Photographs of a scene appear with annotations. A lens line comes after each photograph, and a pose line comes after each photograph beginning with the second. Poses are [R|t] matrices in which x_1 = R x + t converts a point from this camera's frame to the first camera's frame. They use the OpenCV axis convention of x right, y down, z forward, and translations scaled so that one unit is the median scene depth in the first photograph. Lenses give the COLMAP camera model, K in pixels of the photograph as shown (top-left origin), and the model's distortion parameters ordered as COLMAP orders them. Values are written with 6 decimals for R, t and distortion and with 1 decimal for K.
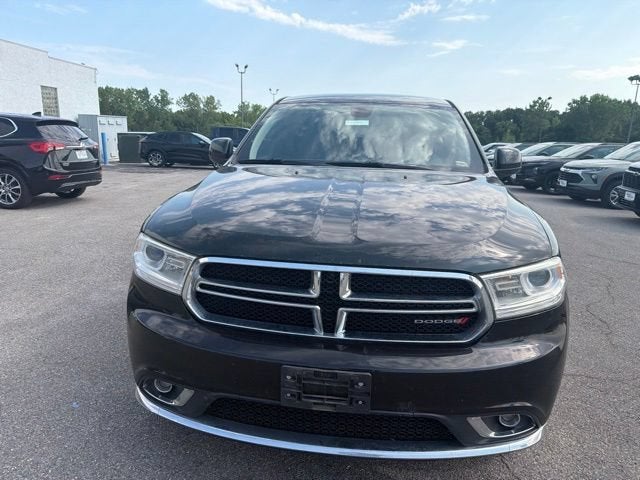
lens RADIAL K [[454.9, 0, 321.8], [0, 454.9, 238.5], [0, 0, 1]] dist [0.024538, -0.028839]
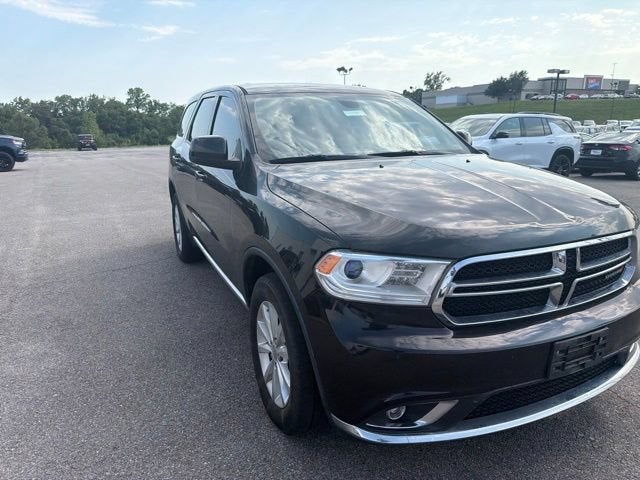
lens RADIAL K [[454.9, 0, 320.4], [0, 454.9, 235.8], [0, 0, 1]] dist [0.024538, -0.028839]
pose [[0.845905, -0.165325, 0.507063, -0.827339], [0.154957, 0.985914, 0.062946, -0.096016], [-0.510327, 0.025327, 0.859607, 0.276590]]
